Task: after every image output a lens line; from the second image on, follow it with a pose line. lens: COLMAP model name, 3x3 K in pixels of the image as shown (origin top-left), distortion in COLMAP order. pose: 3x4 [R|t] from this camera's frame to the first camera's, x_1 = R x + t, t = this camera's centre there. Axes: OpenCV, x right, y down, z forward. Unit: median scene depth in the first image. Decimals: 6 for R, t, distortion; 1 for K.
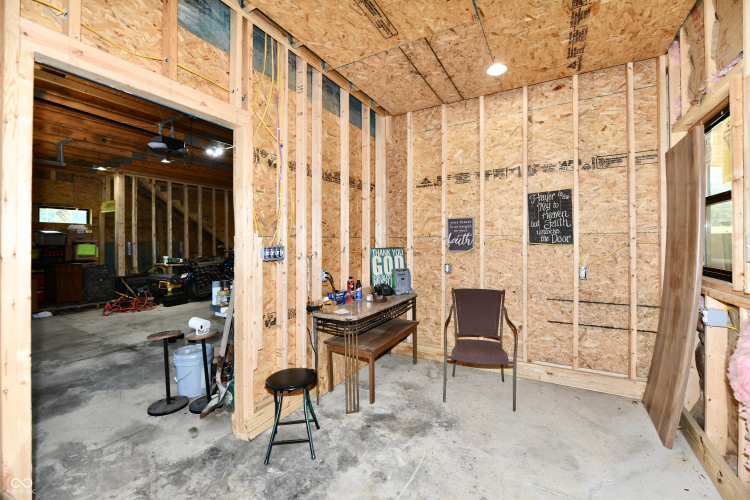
lens RADIAL K [[310.3, 0, 378.7], [0, 310.3, 242.1], [0, 0, 1]] dist [-0.001687, -0.000877]
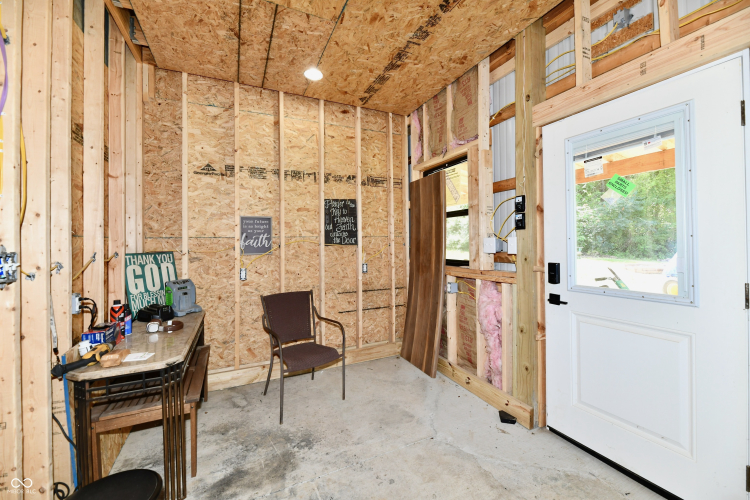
lens RADIAL K [[310.3, 0, 378.7], [0, 310.3, 242.1], [0, 0, 1]] dist [-0.001687, -0.000877]
pose [[0.572221, 0.000627, 0.820099, -0.314215], [0.007874, 0.999949, -0.006258, 0.003990], [-0.820062, 0.010039, 0.572187, 0.228968]]
